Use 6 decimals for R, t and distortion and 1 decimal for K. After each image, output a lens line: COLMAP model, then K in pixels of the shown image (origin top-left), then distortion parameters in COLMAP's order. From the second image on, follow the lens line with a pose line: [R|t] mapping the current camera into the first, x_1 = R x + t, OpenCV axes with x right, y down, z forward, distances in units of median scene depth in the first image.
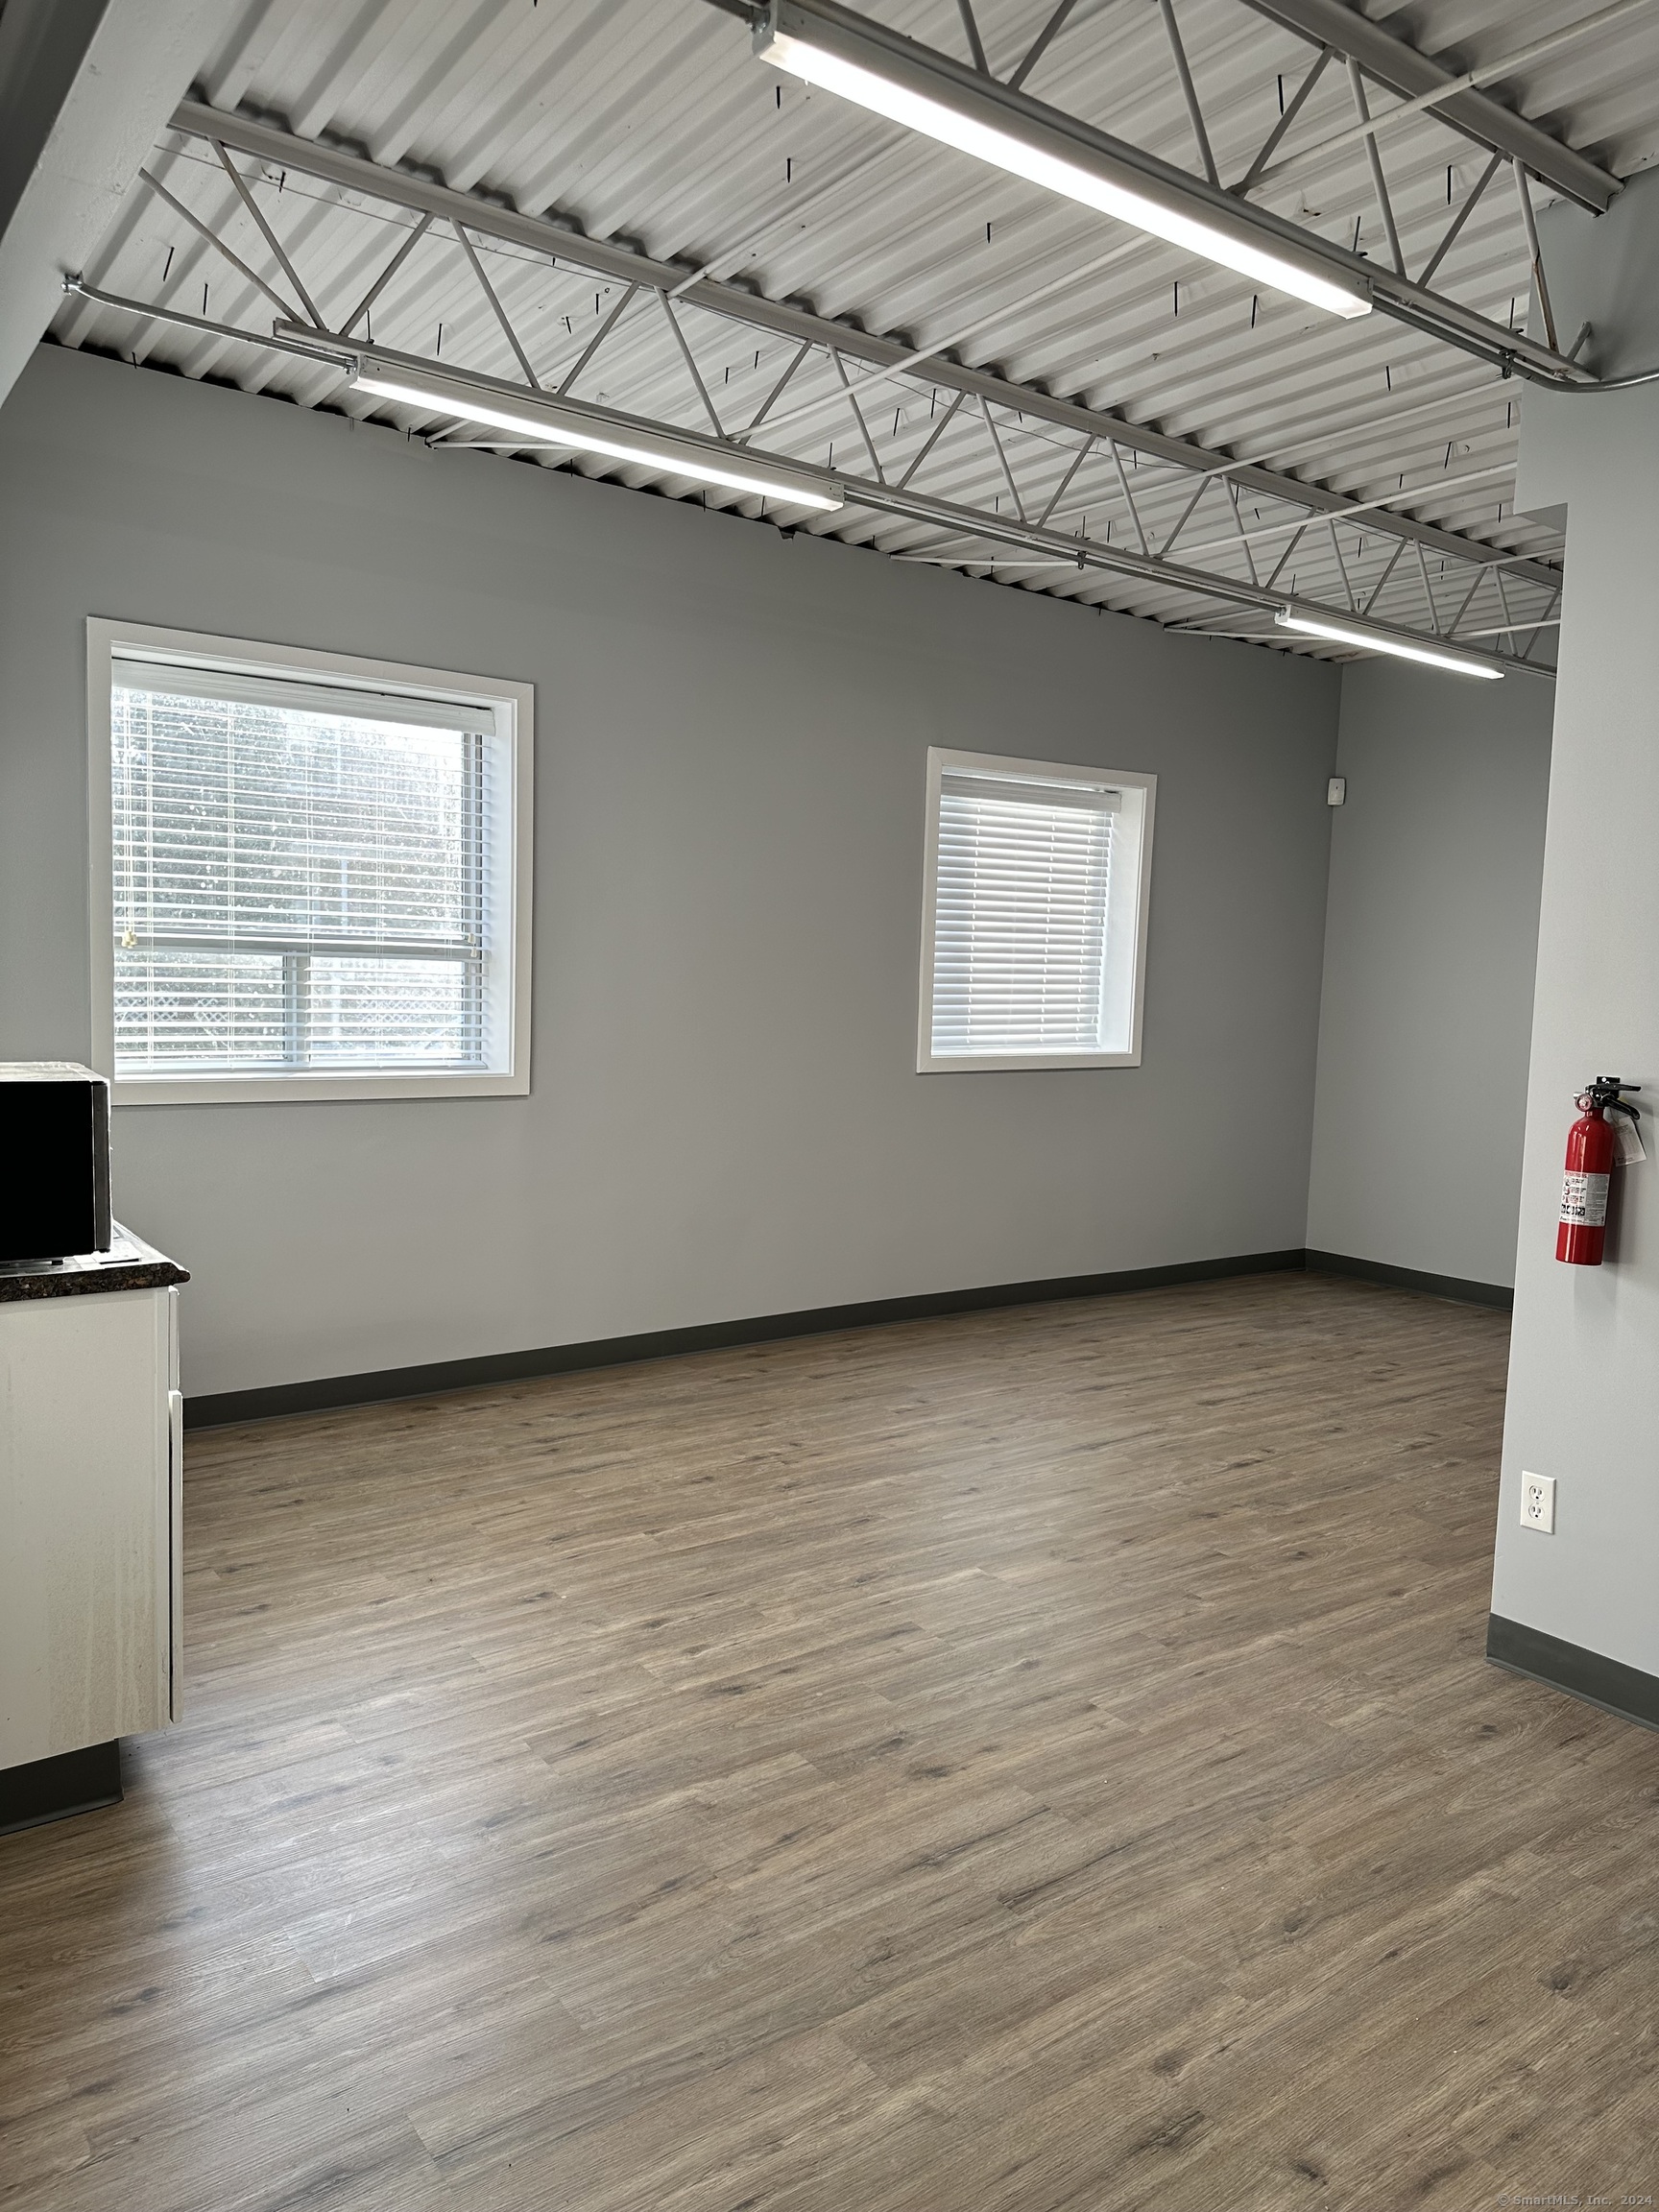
lens RADIAL K [[1546.5, 0, 853.6], [0, 1546.5, 1086.4], [0, 0, 1]] dist [0.057438, -0.067942]
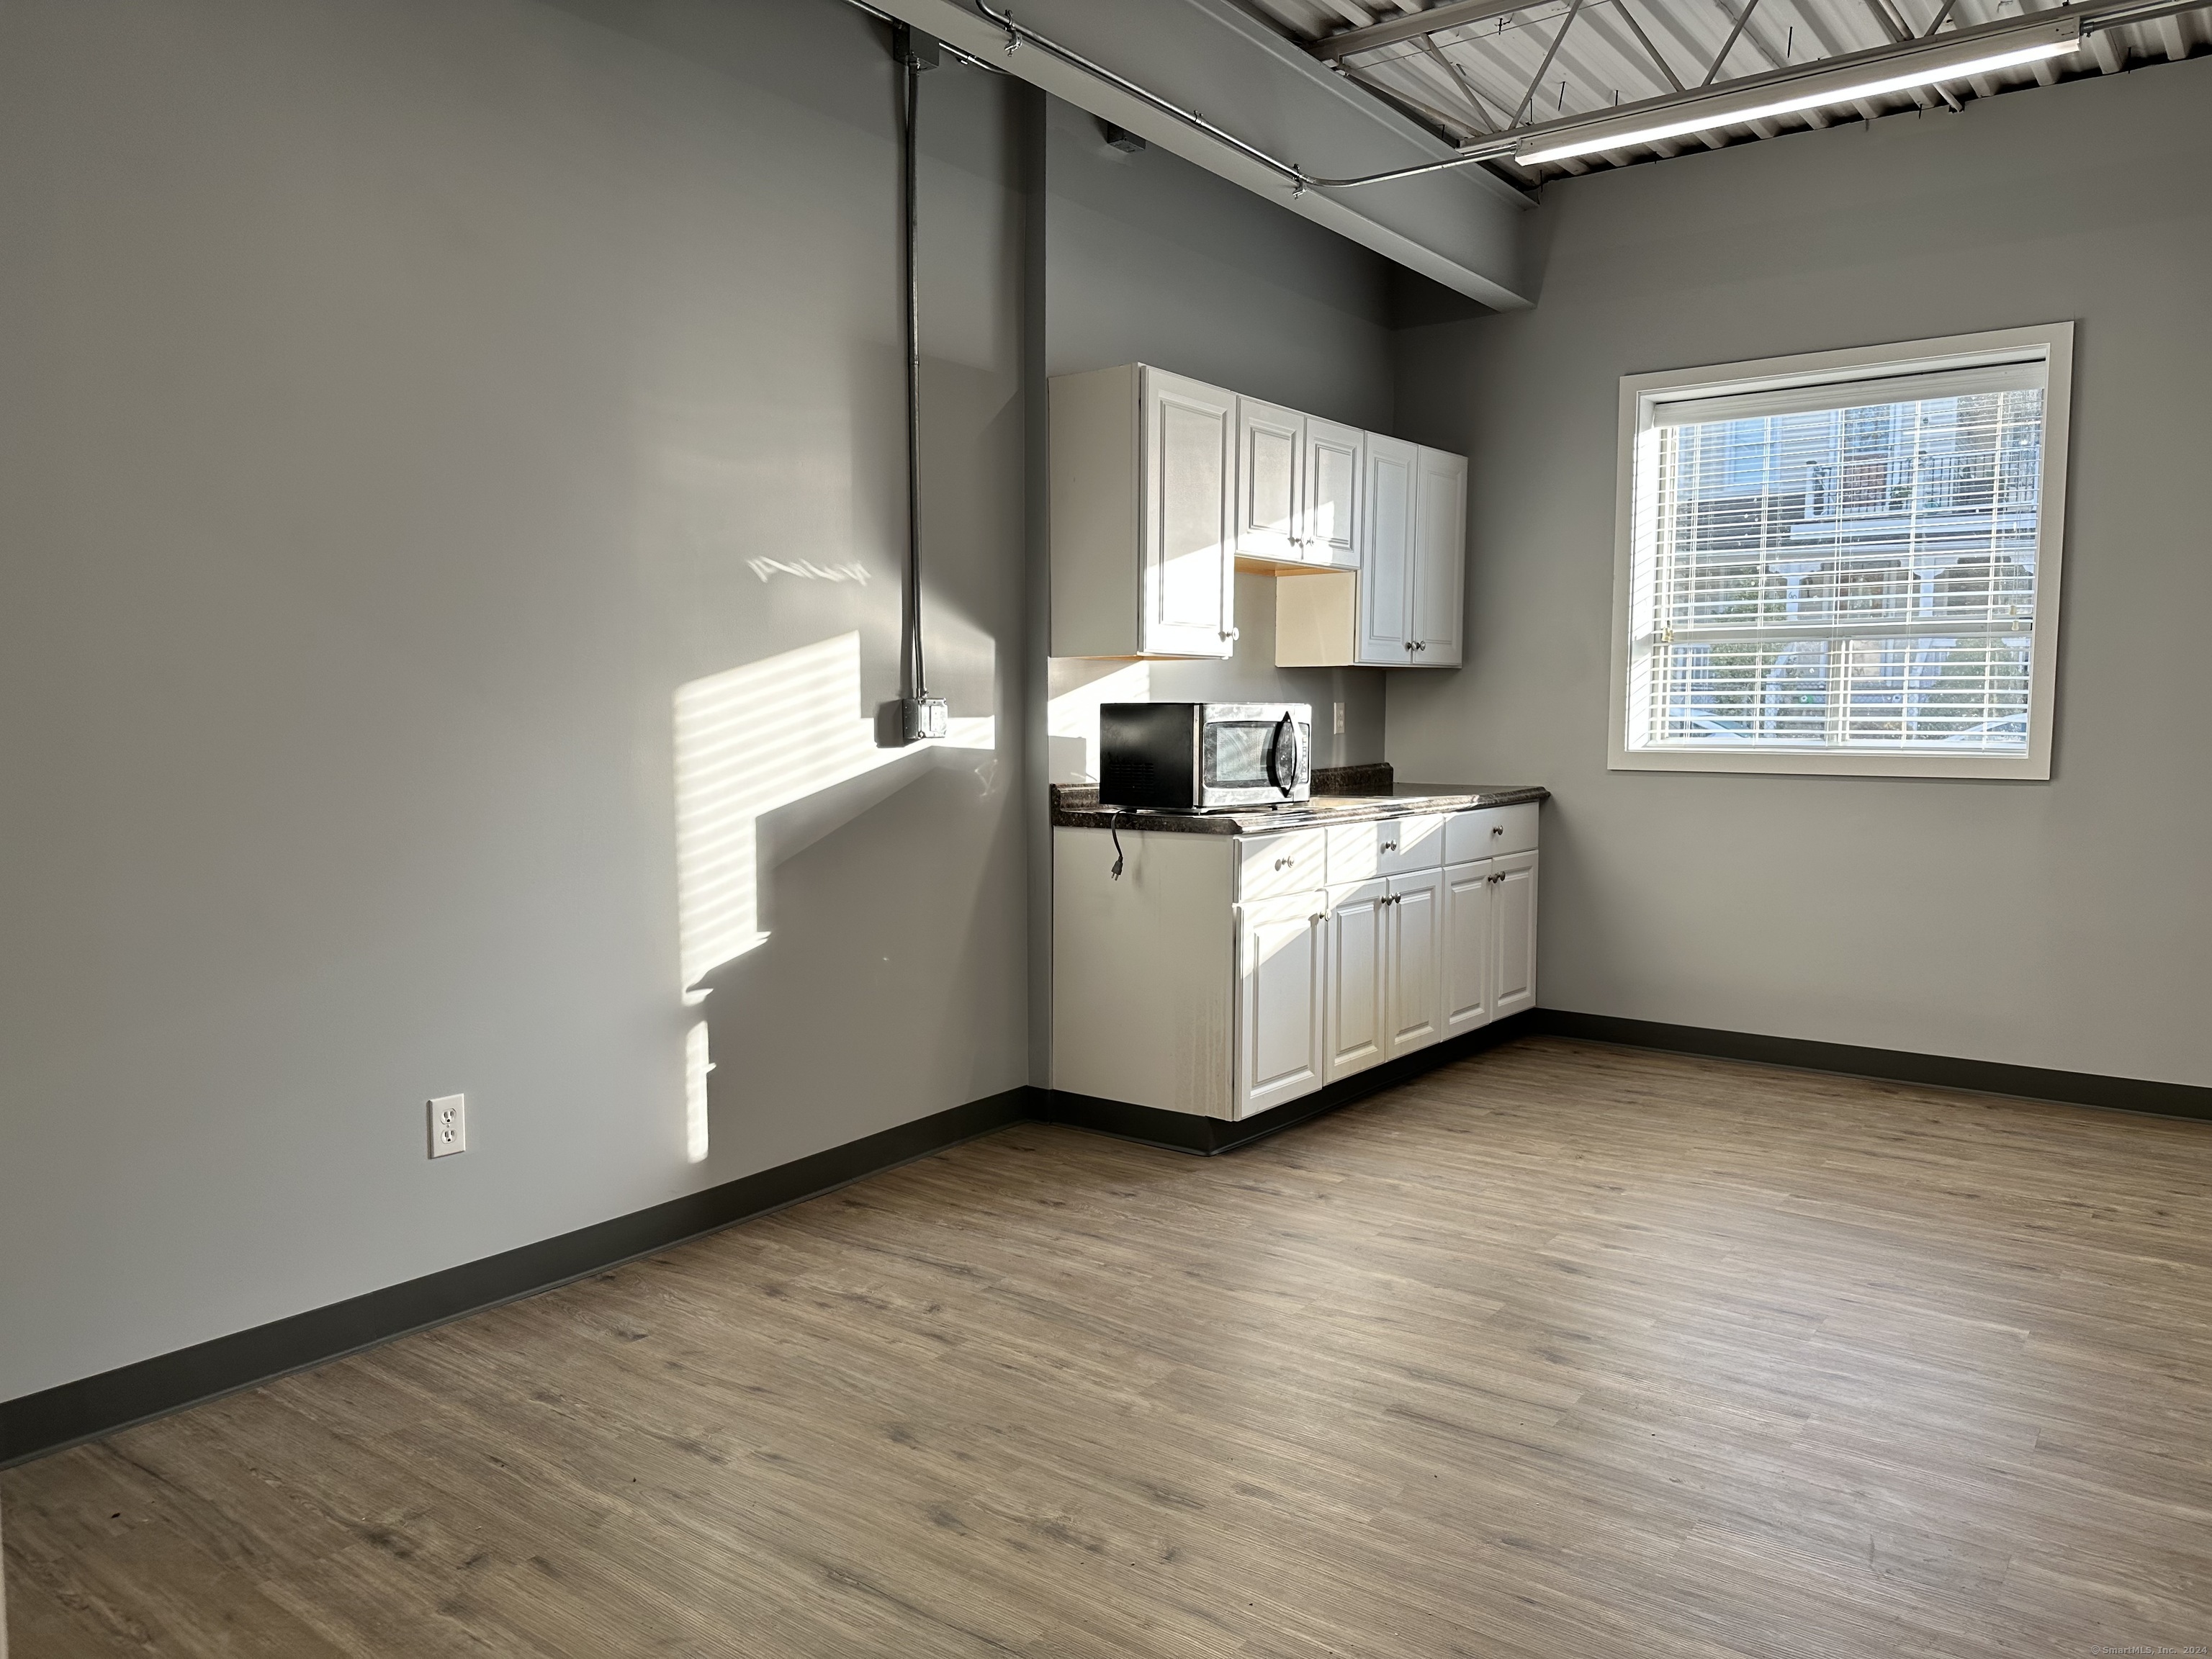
lens RADIAL K [[1546.5, 0, 1095.7], [0, 1546.5, 814.4], [0, 0, 1]] dist [0.057438, -0.067942]
pose [[0.279023, 0.034274, -0.959673, 0.683862], [-0.071652, 0.997320, 0.014786, 0.067587], [0.957608, 0.064637, 0.280731, 0.297051]]
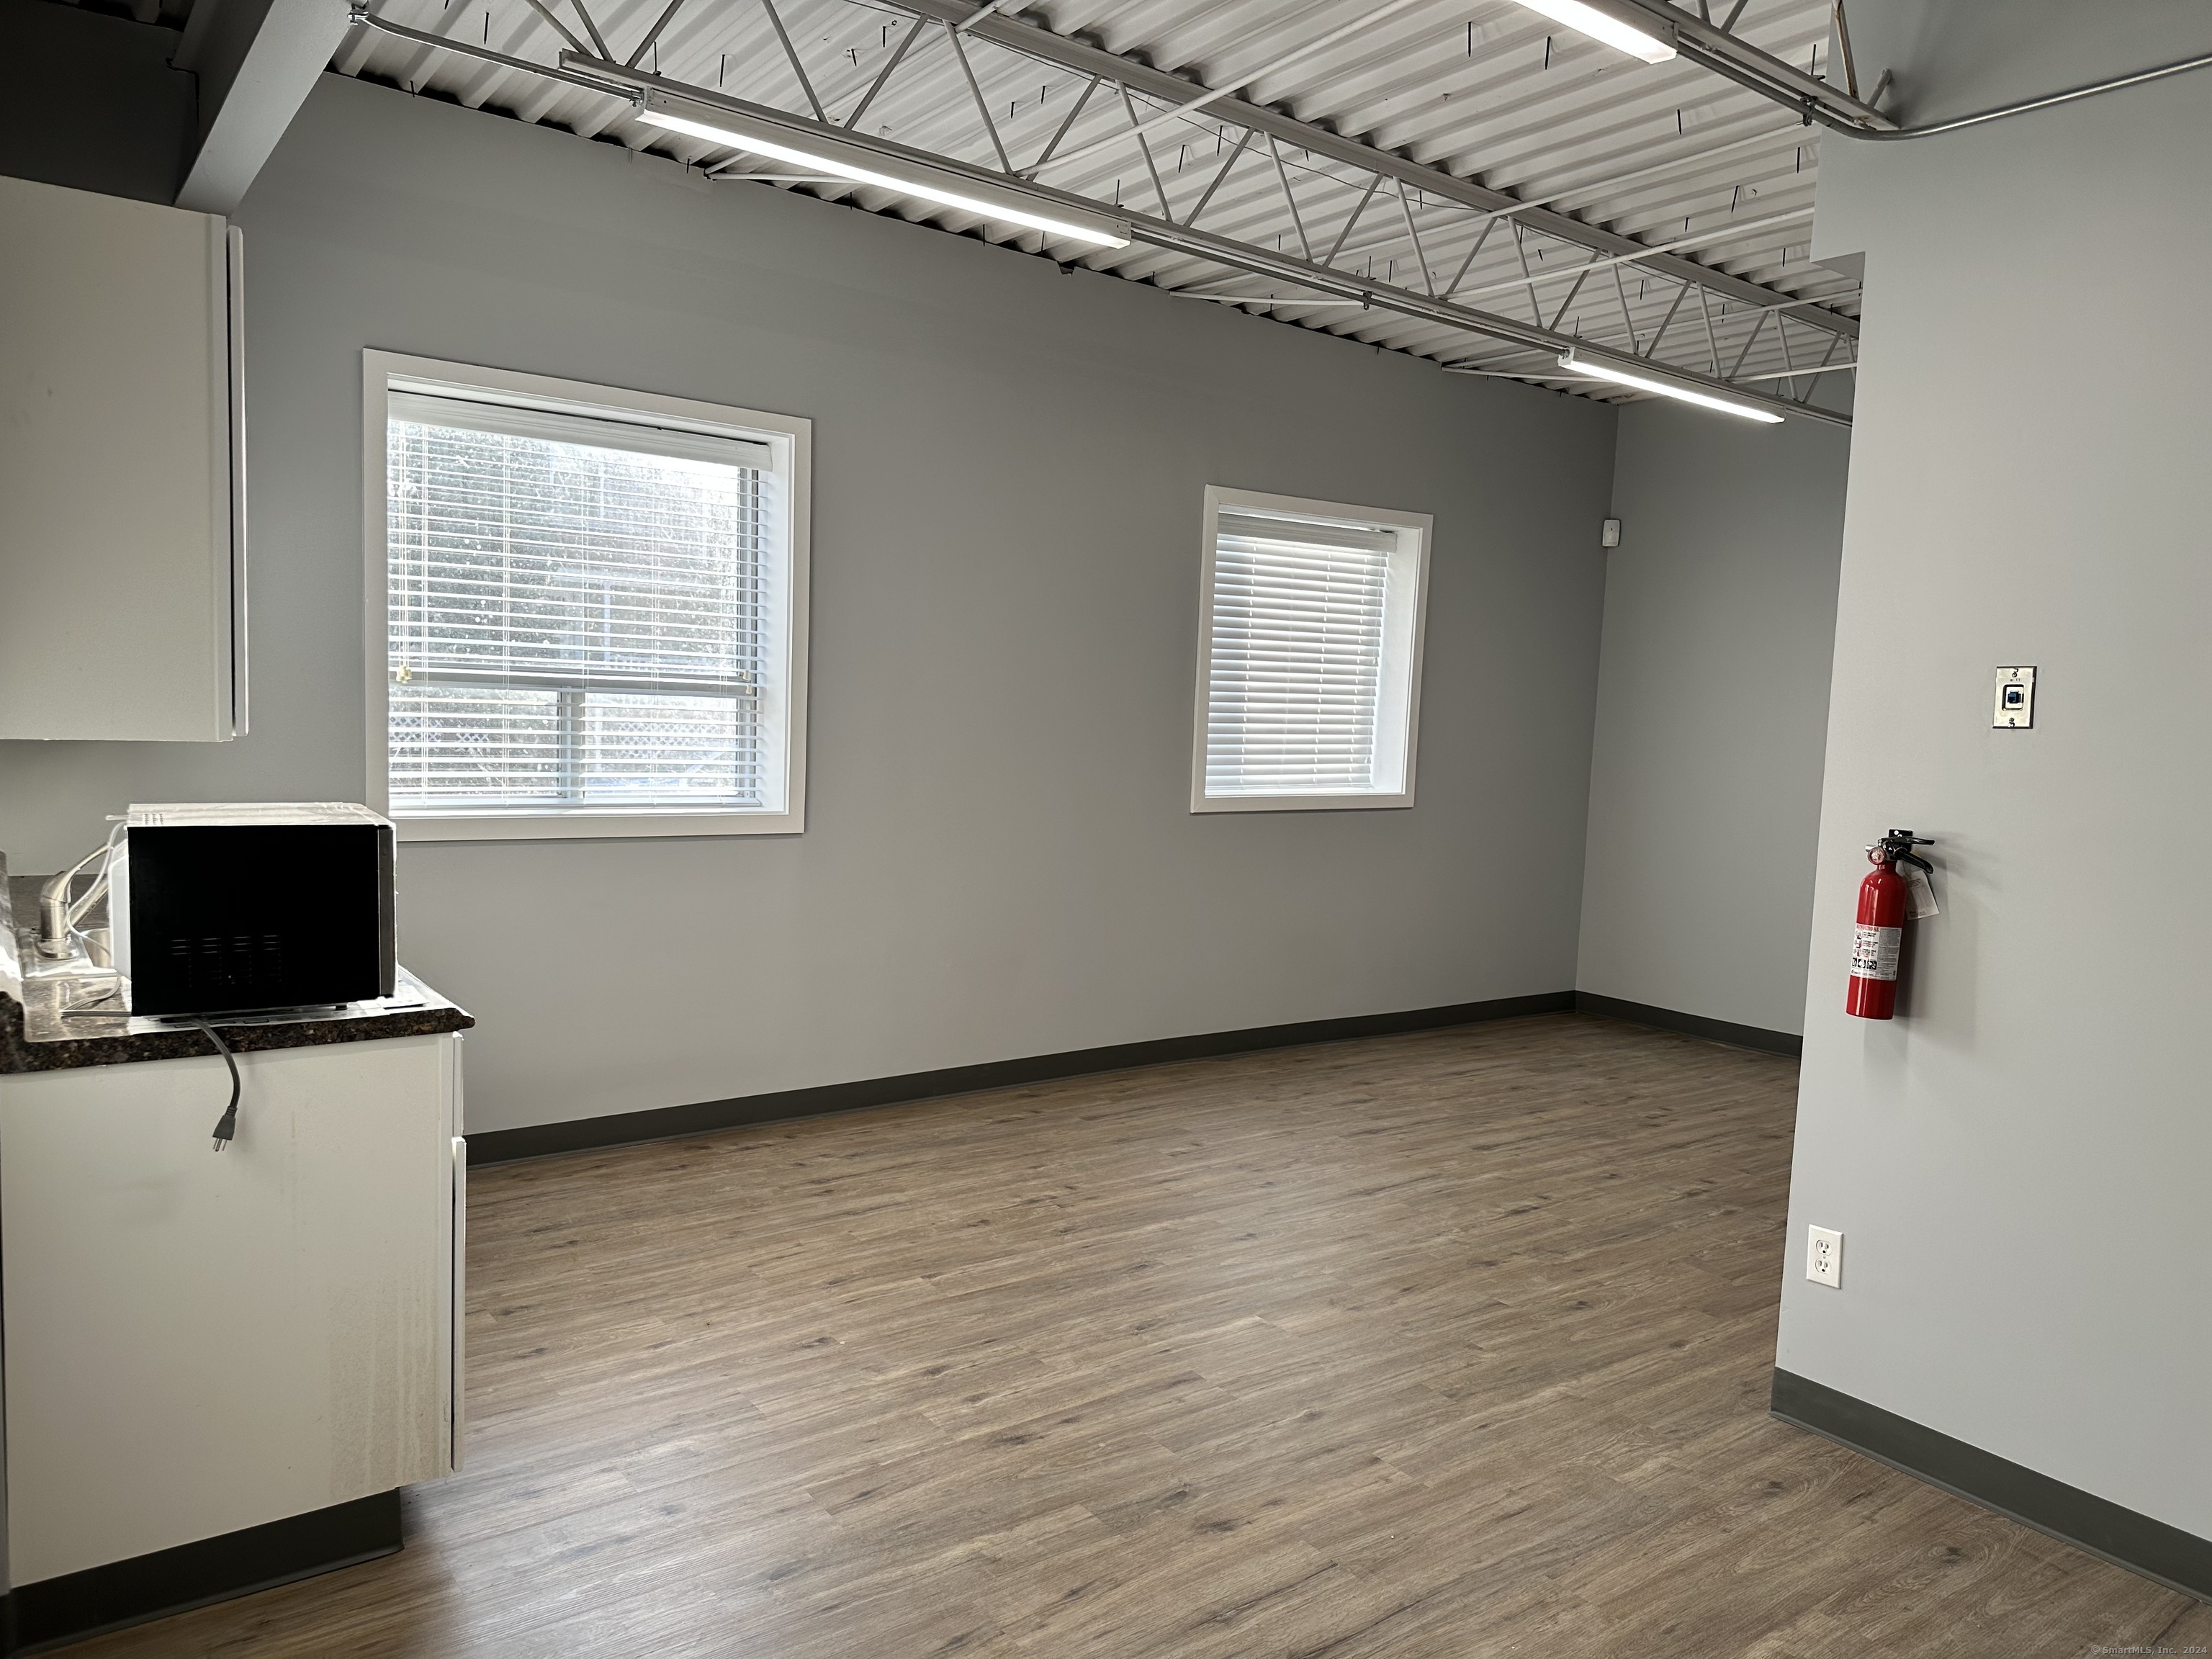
lens RADIAL K [[1546.5, 0, 1119.2], [0, 1546.5, 827.6], [0, 0, 1]] dist [0.057438, -0.067942]
pose [[0.999952, 0.008887, 0.004116, -0.015008], [-0.008910, 0.999944, 0.005702, -0.007399], [-0.004065, -0.005738, 0.999975, 0.007000]]
